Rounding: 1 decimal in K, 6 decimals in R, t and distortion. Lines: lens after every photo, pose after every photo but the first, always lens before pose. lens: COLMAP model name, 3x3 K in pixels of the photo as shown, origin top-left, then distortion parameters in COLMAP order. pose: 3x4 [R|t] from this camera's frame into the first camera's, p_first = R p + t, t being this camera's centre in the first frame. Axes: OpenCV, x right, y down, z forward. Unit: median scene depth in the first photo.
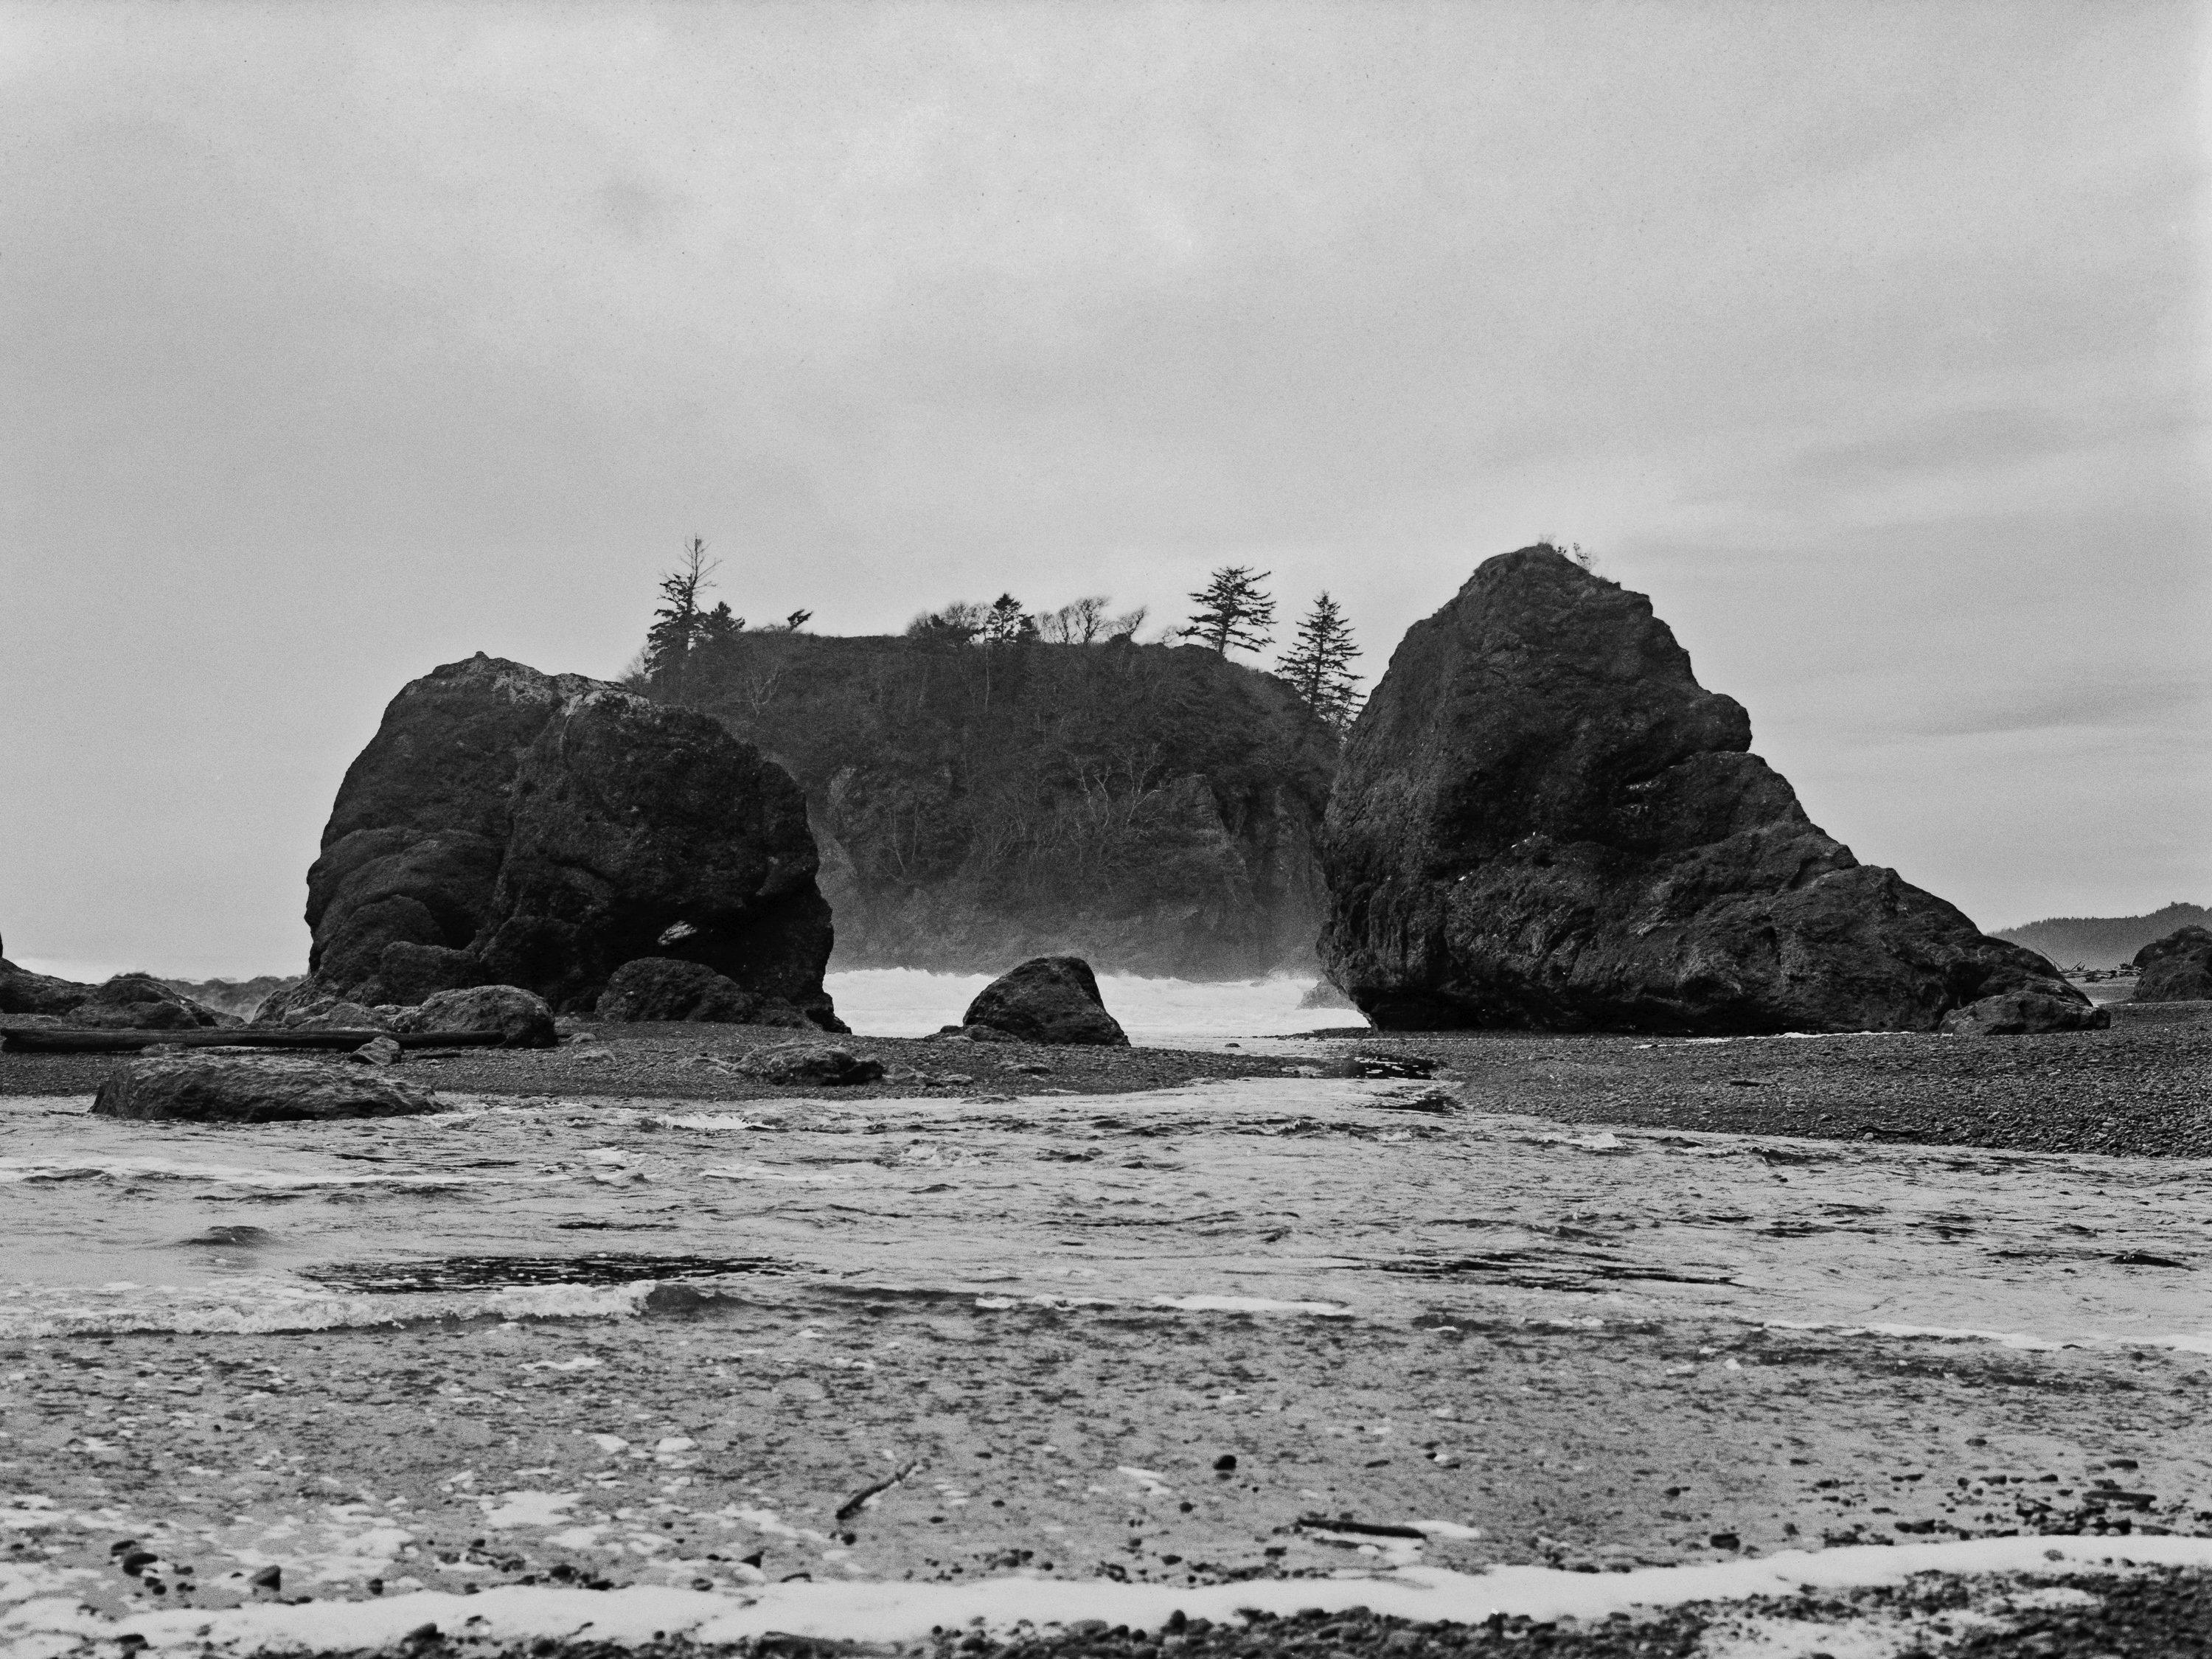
lens RADIAL K [[3155.8, 0, 1106.0], [0, 3155.8, 829.5], [0, 0, 1]] dist [0.008606, 0.006766]
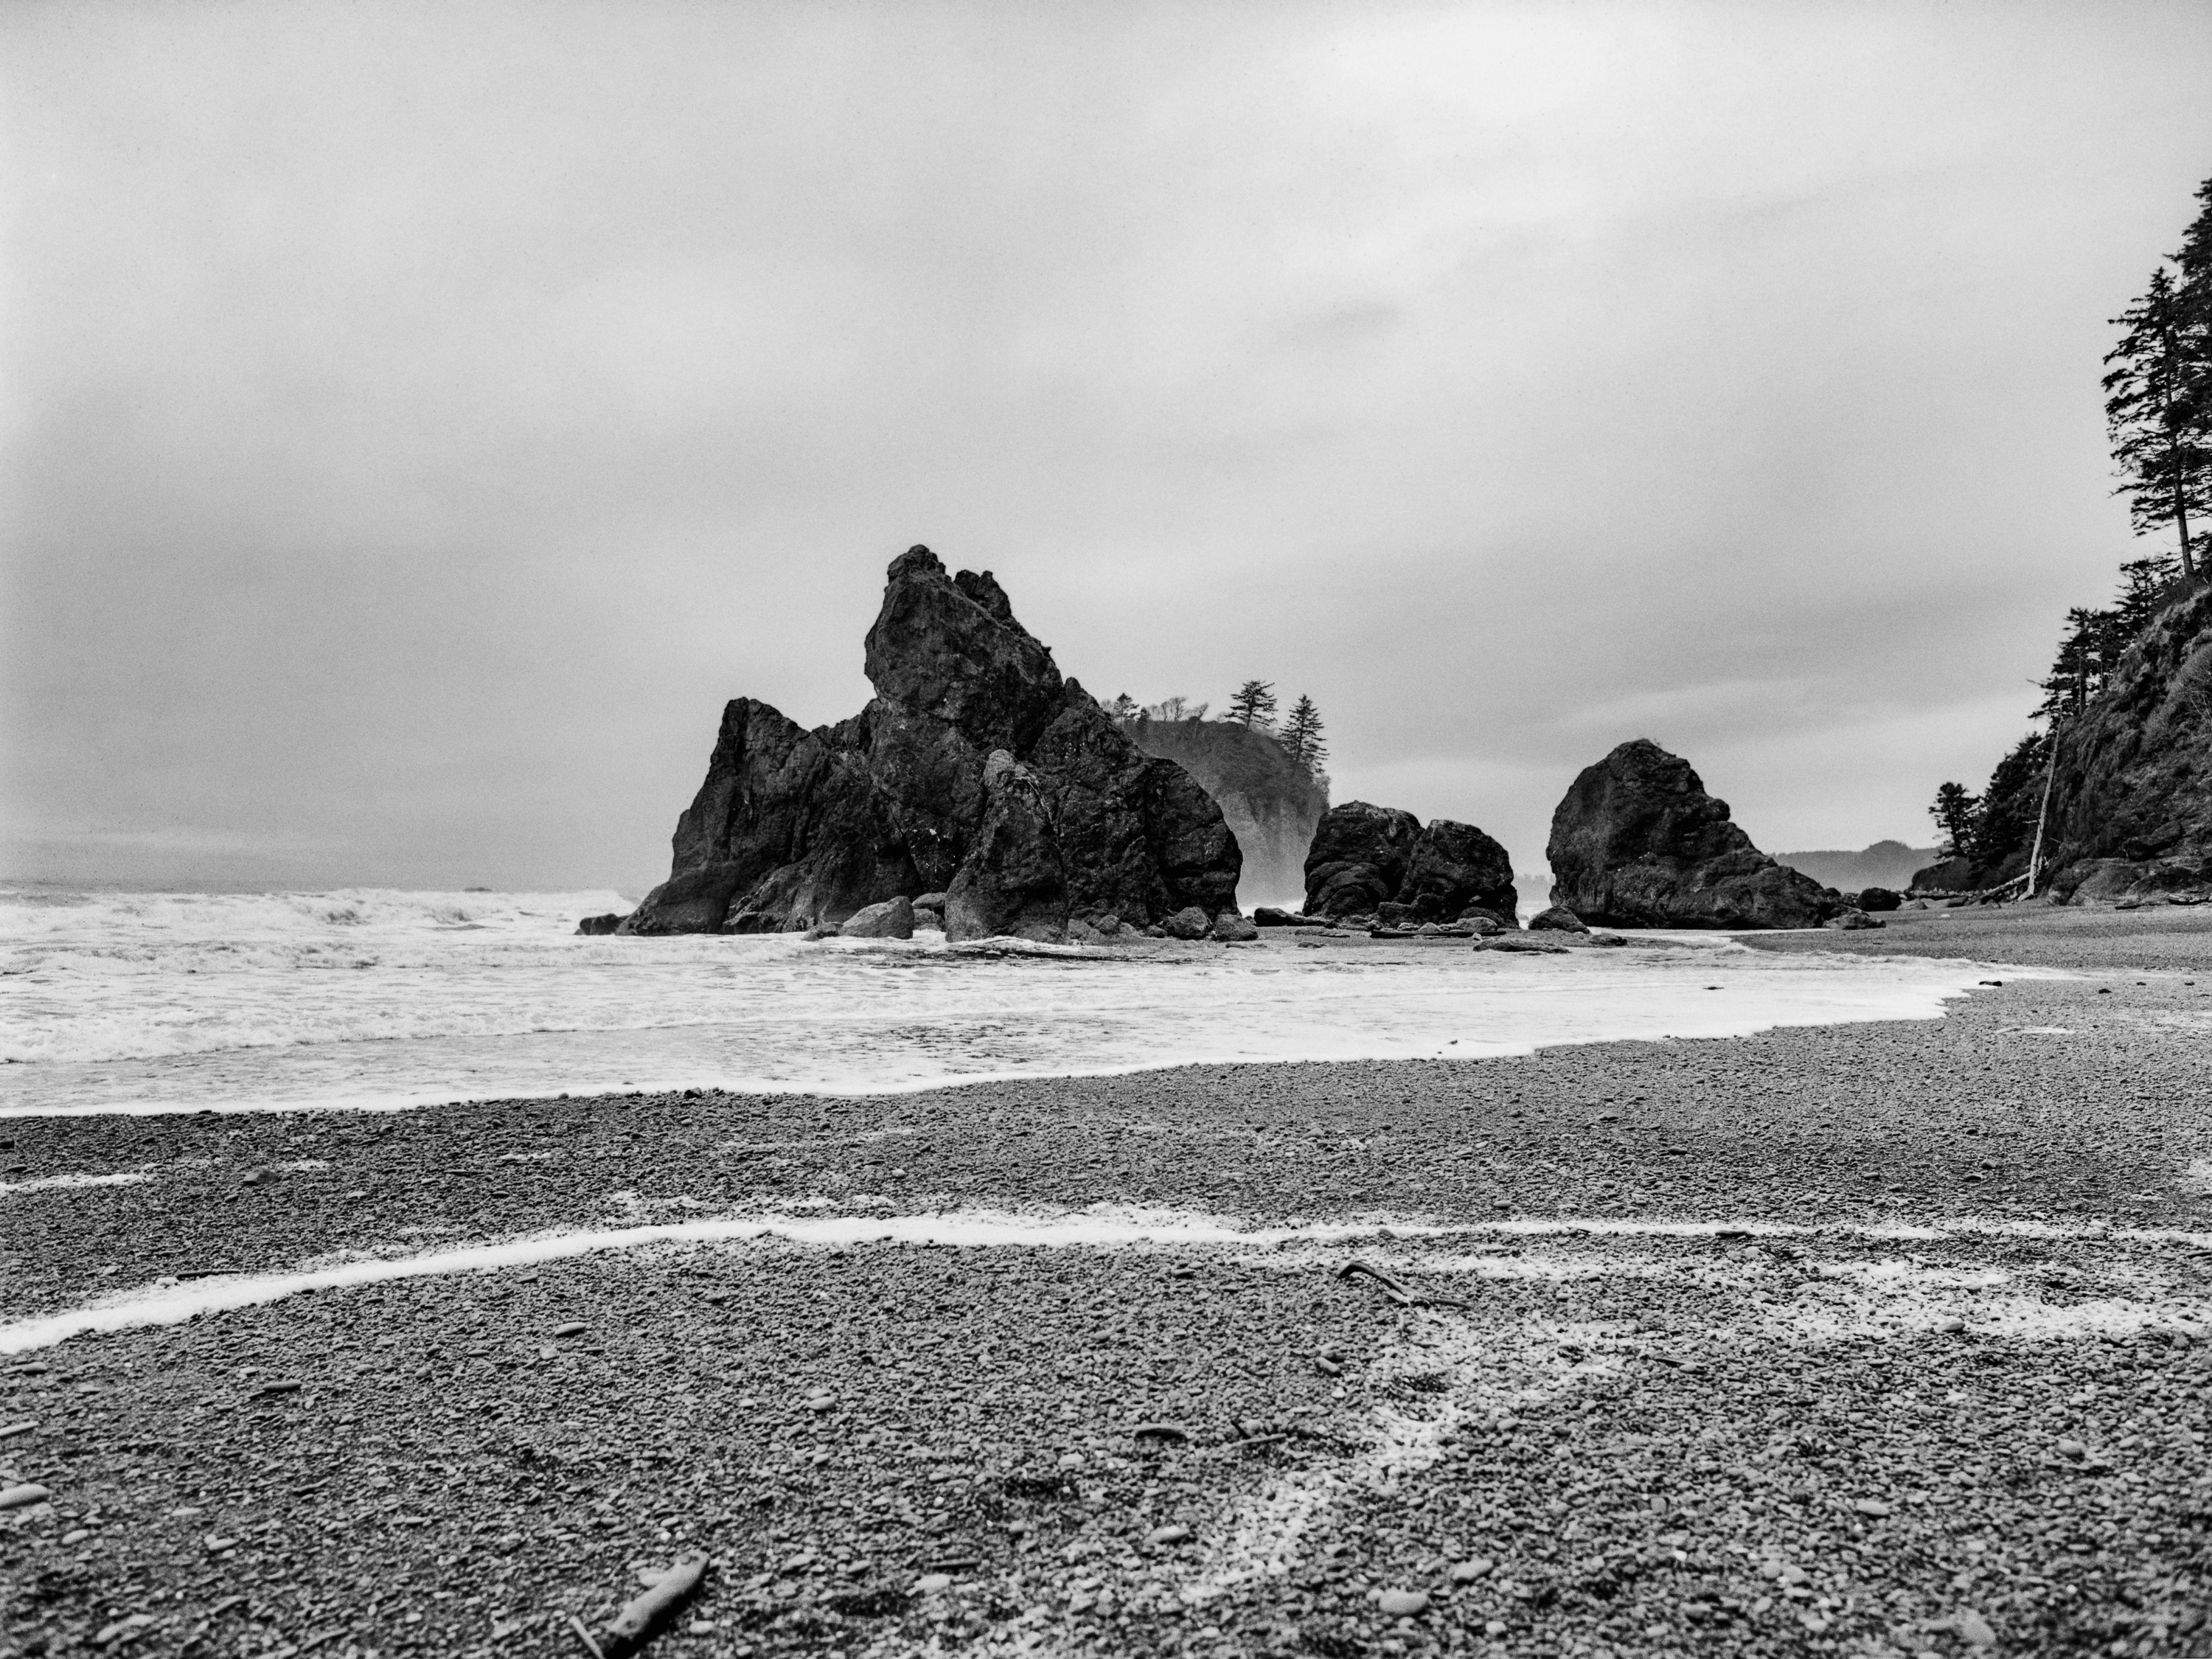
lens RADIAL K [[1866.1, 0, 1106.0], [0, 1866.1, 829.5], [0, 0, 1]] dist [-0.007191, -0.001510]
pose [[0.999766, -0.003519, 0.021339, -0.327954], [0.003267, 0.999924, 0.011847, -0.035906], [-0.021379, -0.011775, 0.999702, -0.501908]]
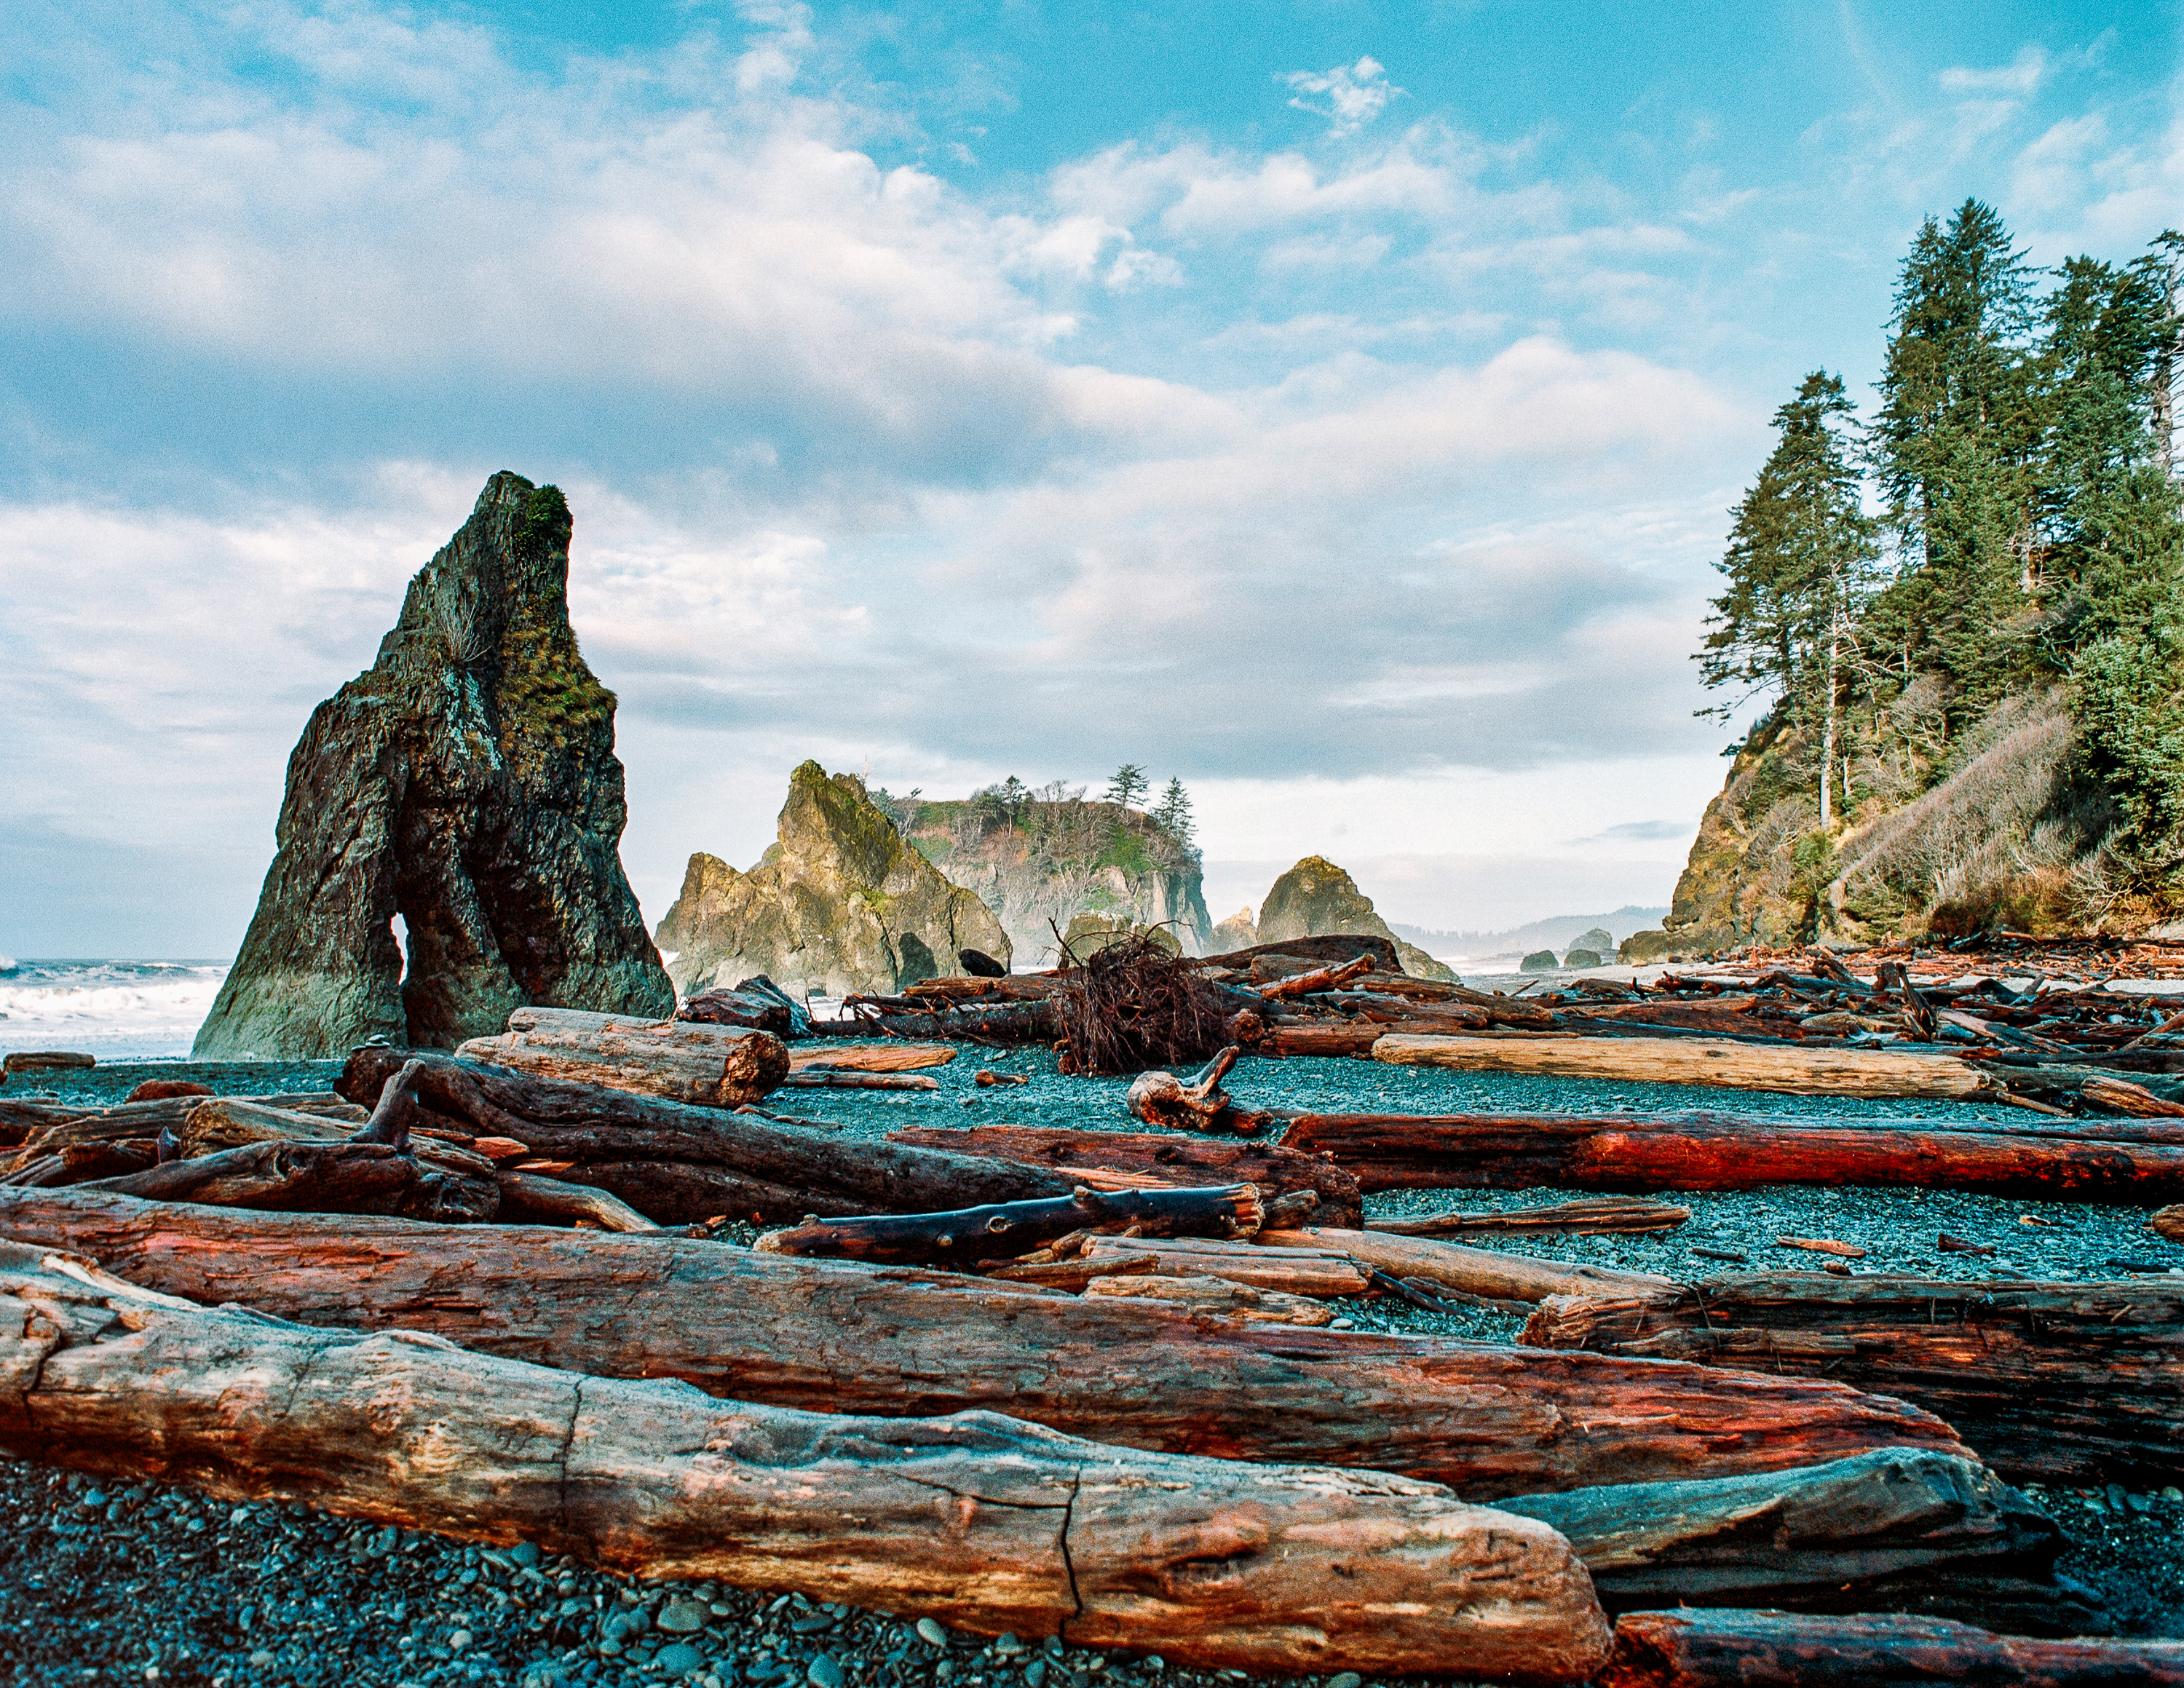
lens RADIAL K [[1975.5, 0, 1086.2], [0, 1975.5, 811.3], [0, 0, 1]] dist [-0.112858, 0.153661]
pose [[0.998439, -0.021026, 0.051754, -0.249689], [0.022429, 0.999392, -0.026685, -0.084859], [-0.051161, 0.027805, 0.998303, -1.283286]]
